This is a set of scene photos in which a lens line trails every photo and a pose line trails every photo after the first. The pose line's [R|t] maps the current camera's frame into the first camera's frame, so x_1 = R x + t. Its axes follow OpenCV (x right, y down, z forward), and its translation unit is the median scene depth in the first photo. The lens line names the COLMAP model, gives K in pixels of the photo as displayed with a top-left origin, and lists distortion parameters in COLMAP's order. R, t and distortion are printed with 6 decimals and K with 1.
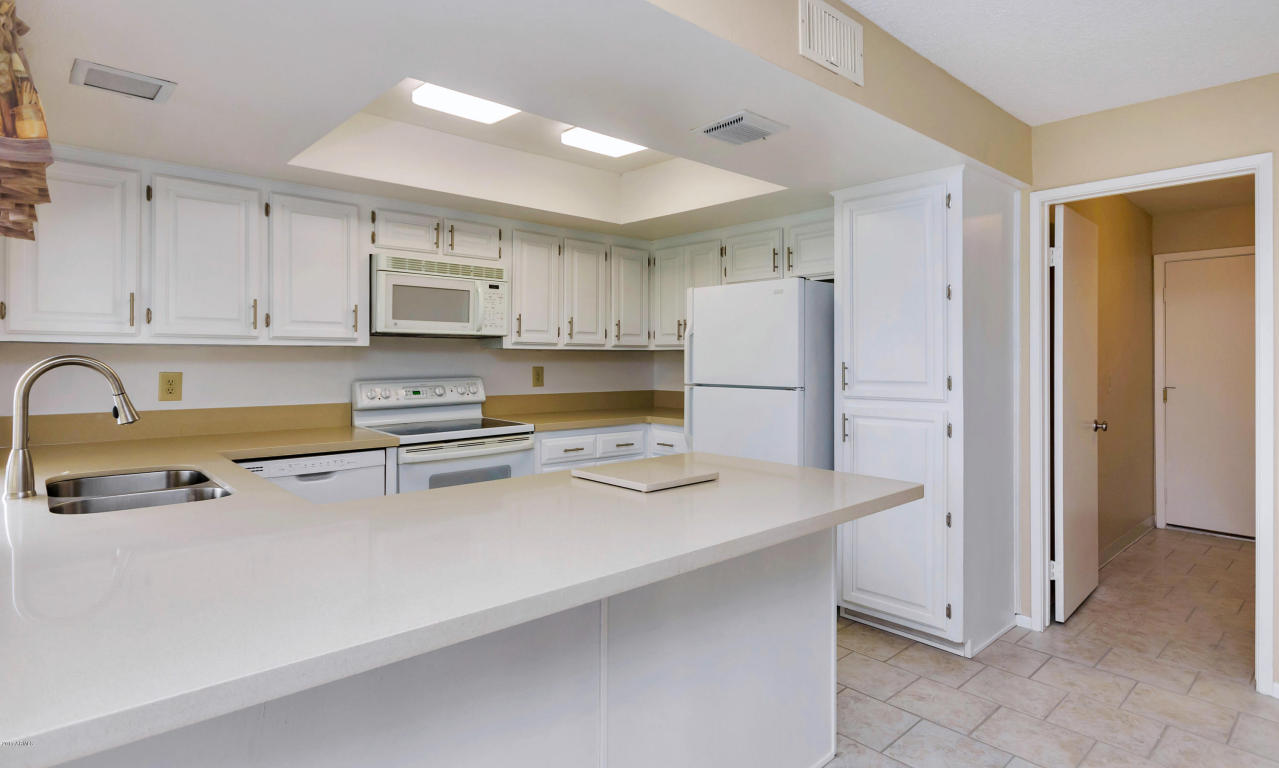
lens RADIAL K [[667.5, 0, 638.7], [0, 667.5, 361.4], [0, 0, 1]] dist [0.001352, 0.000270]
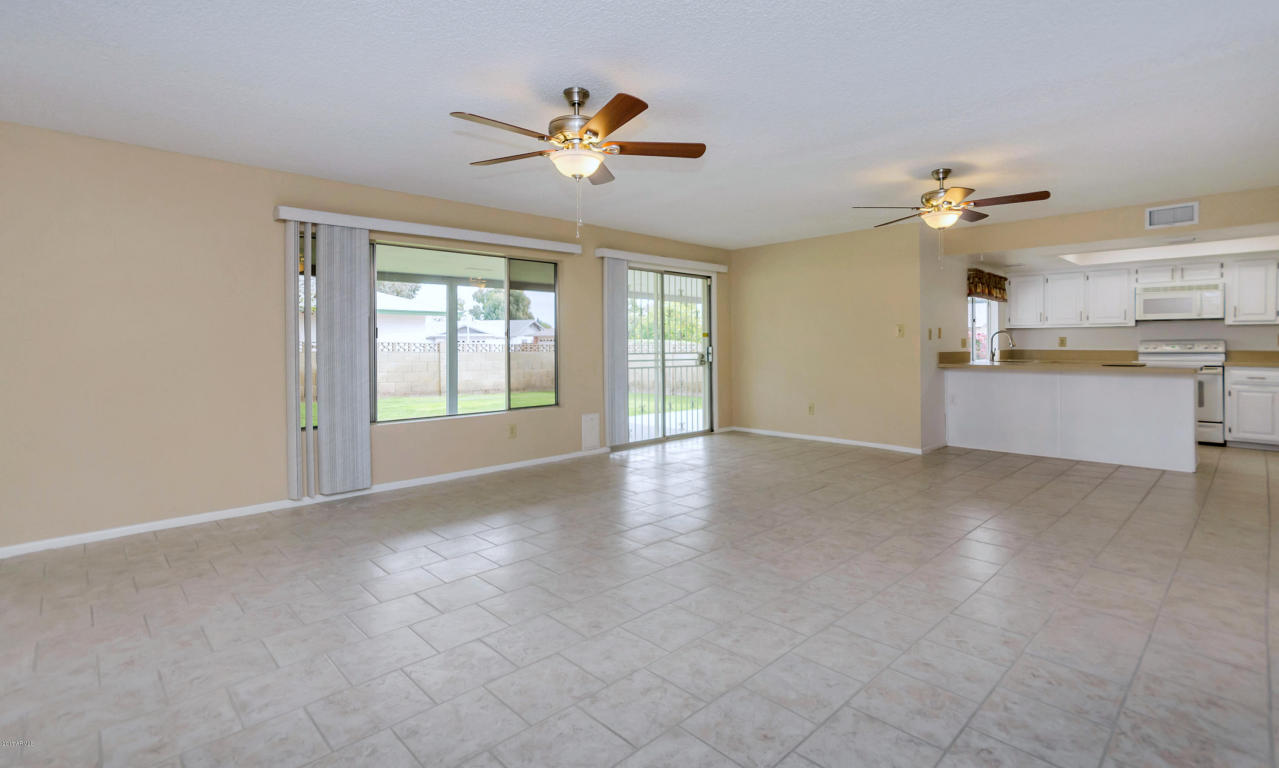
lens RADIAL K [[577.6, 0, 638.4], [0, 577.6, 345.9], [0, 0, 1]] dist [-0.000769, 0.000740]
pose [[0.012348, 0.001654, -0.999922, 1.544042], [-0.000390, 0.999999, 0.001650, 0.043831], [0.999924, 0.000370, 0.012349, -0.760081]]
